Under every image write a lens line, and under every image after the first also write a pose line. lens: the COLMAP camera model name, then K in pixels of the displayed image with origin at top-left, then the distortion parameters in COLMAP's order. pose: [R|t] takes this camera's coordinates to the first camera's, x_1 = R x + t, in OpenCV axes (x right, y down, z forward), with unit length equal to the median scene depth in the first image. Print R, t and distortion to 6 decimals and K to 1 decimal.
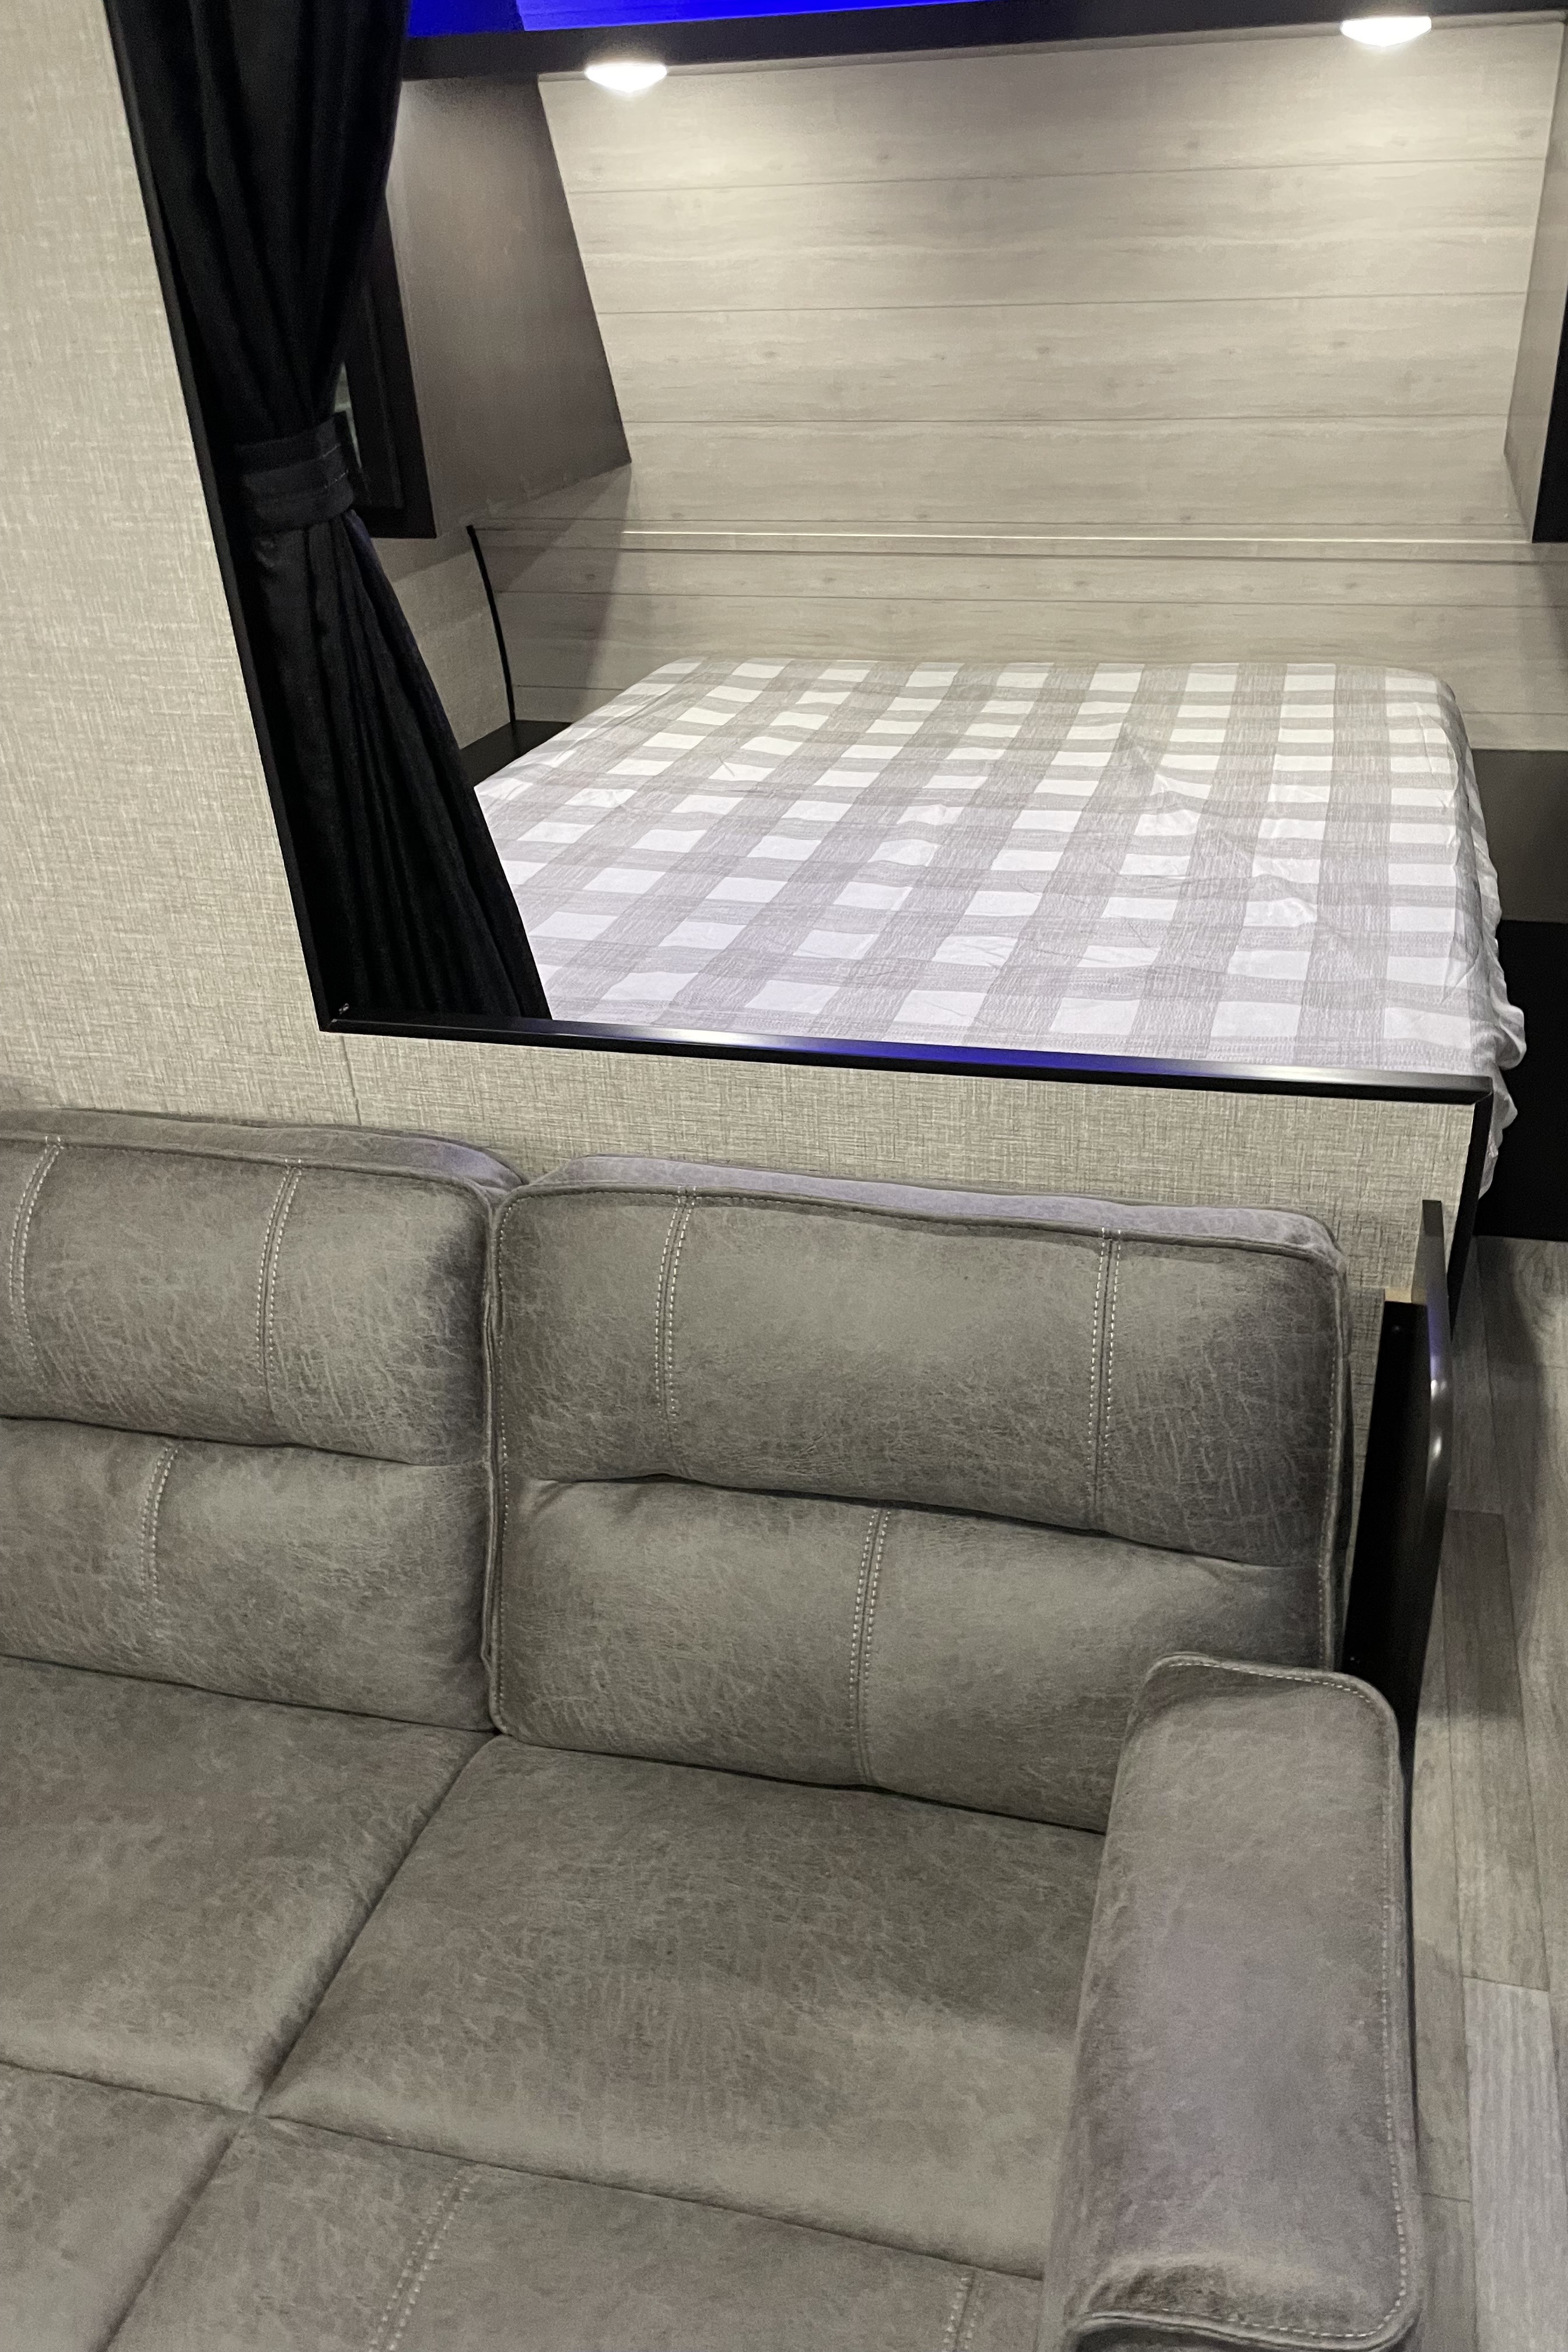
lens RADIAL K [[1781.6, 0, 878.9], [0, 1781.6, 1175.3], [0, 0, 1]] dist [0.084894, -0.113919]
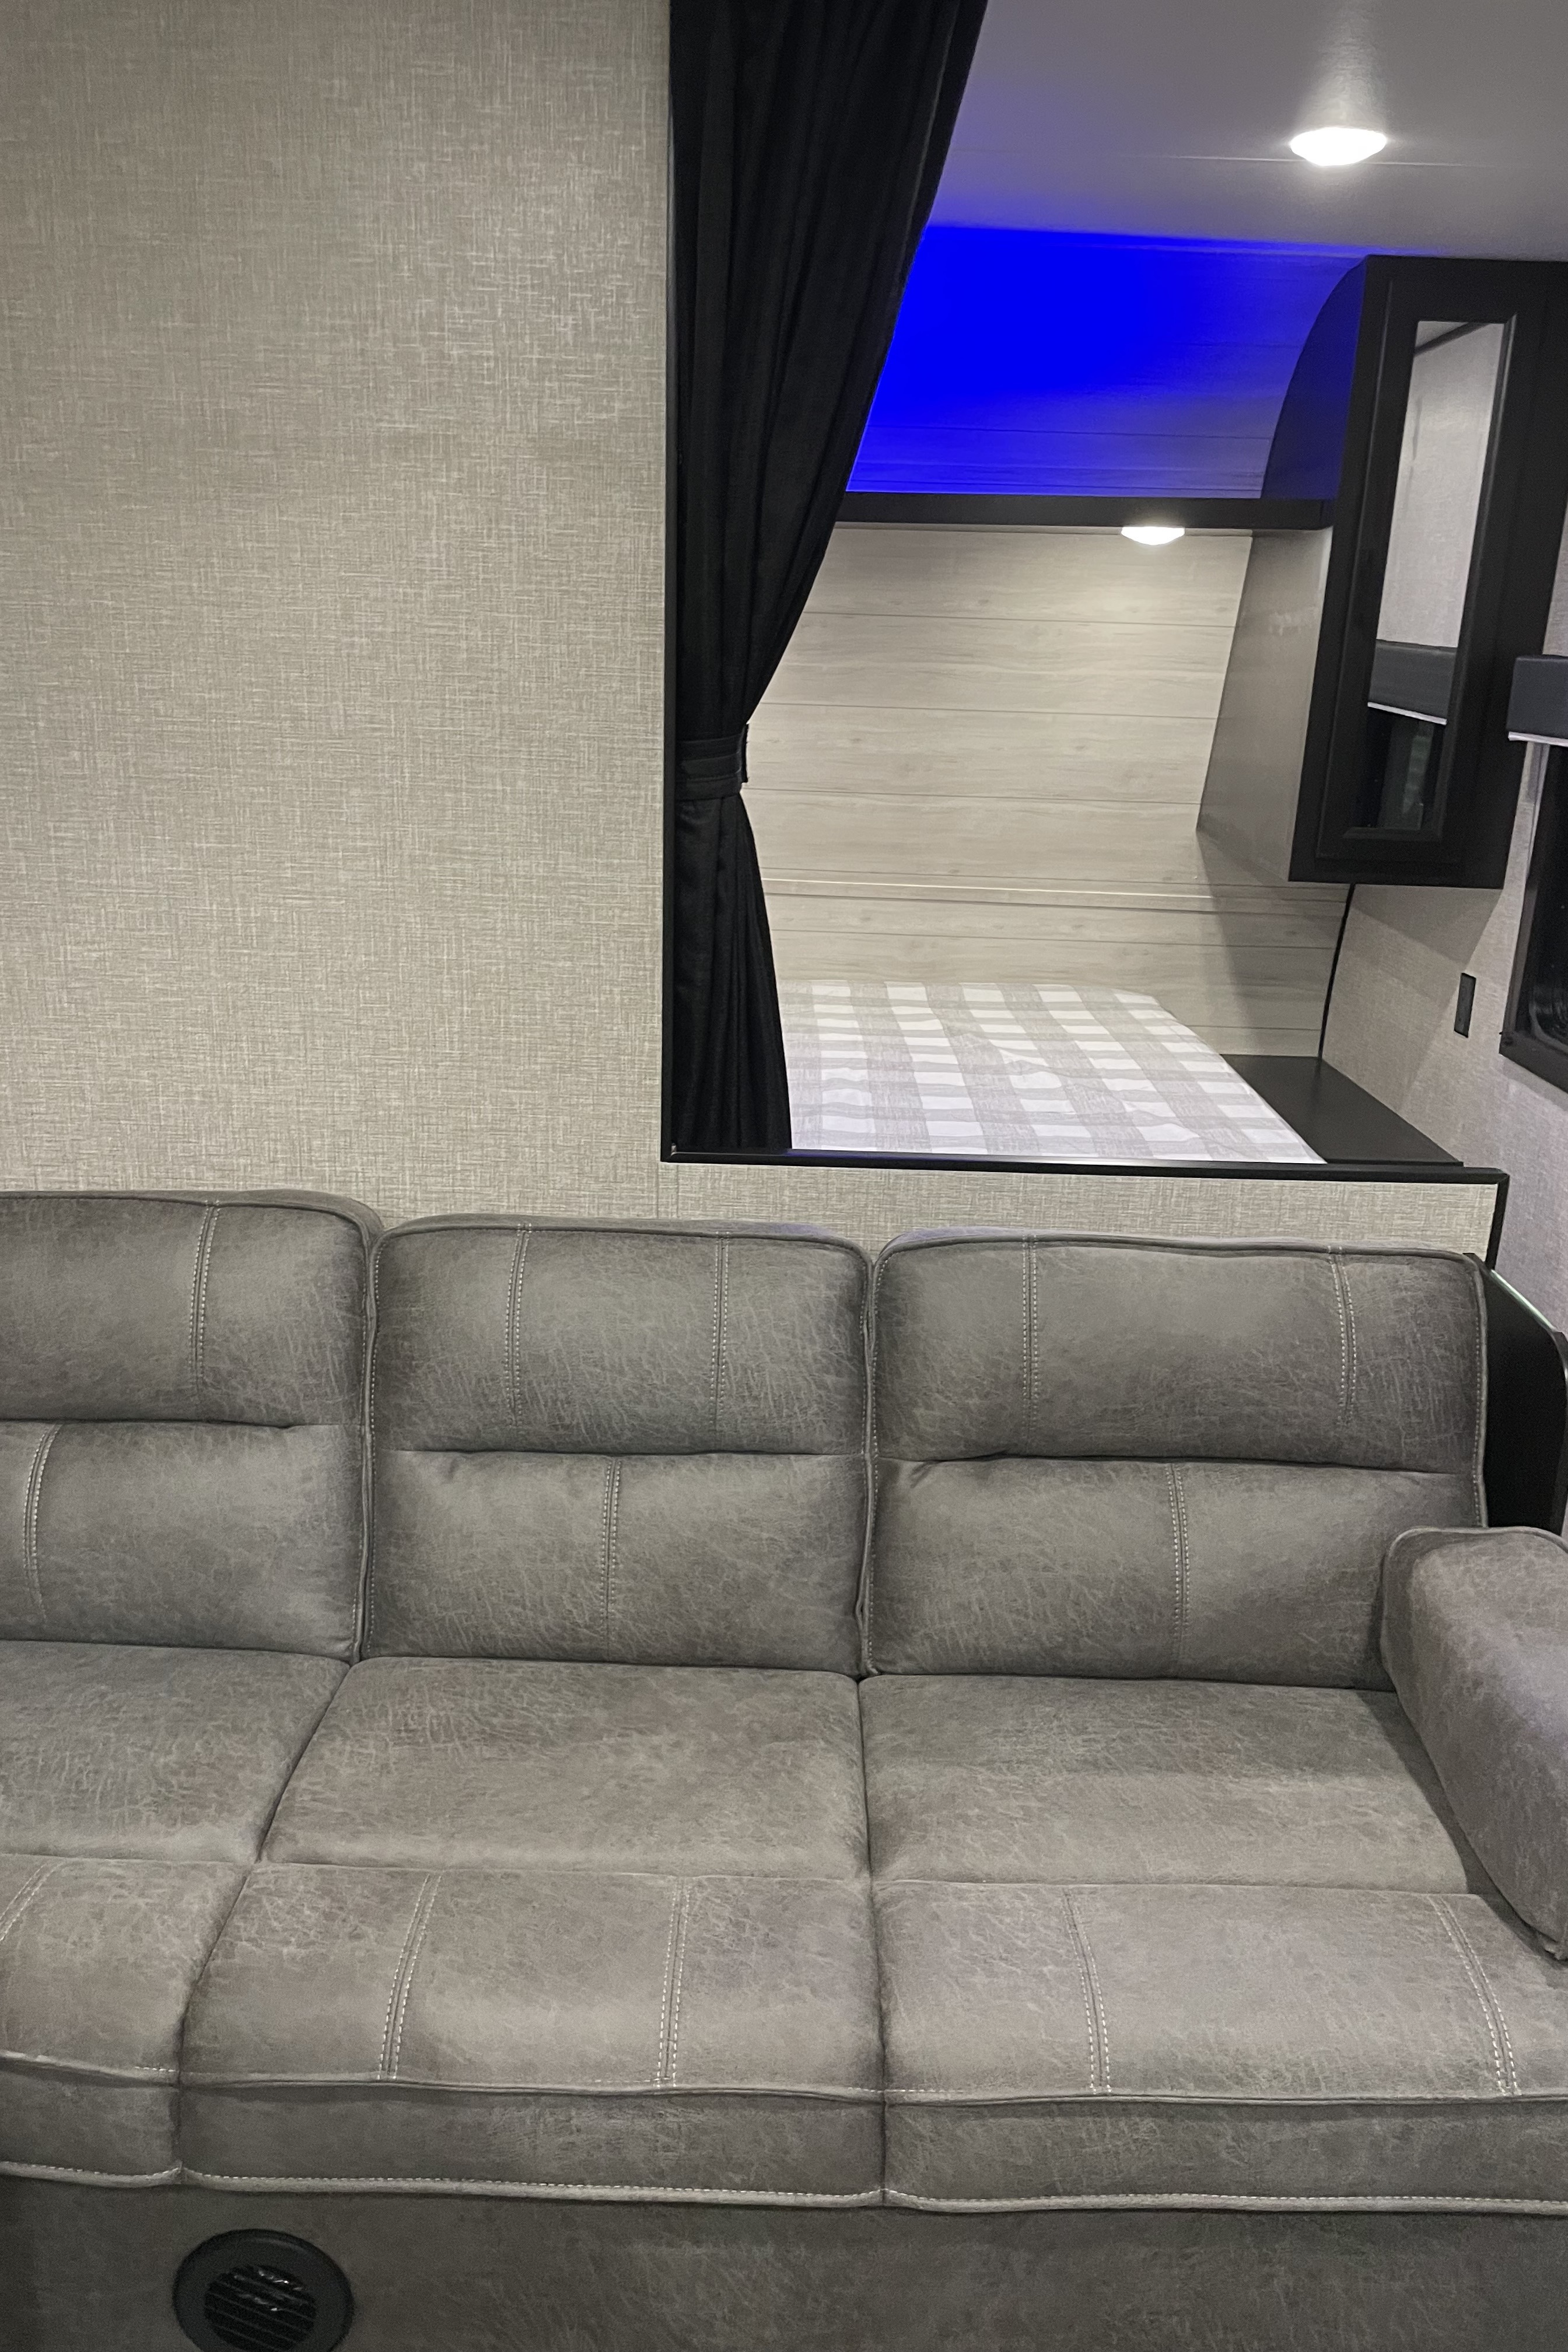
lens RADIAL K [[1788.1, 0, 771.7], [0, 1788.1, 1180.3], [0, 0, 1]] dist [0.084477, -0.116678]
pose [[0.972529, -0.002710, 0.232764, -0.598515], [0.050356, 0.978704, -0.199004, 0.222256], [-0.227268, 0.205258, 0.951955, -0.303593]]
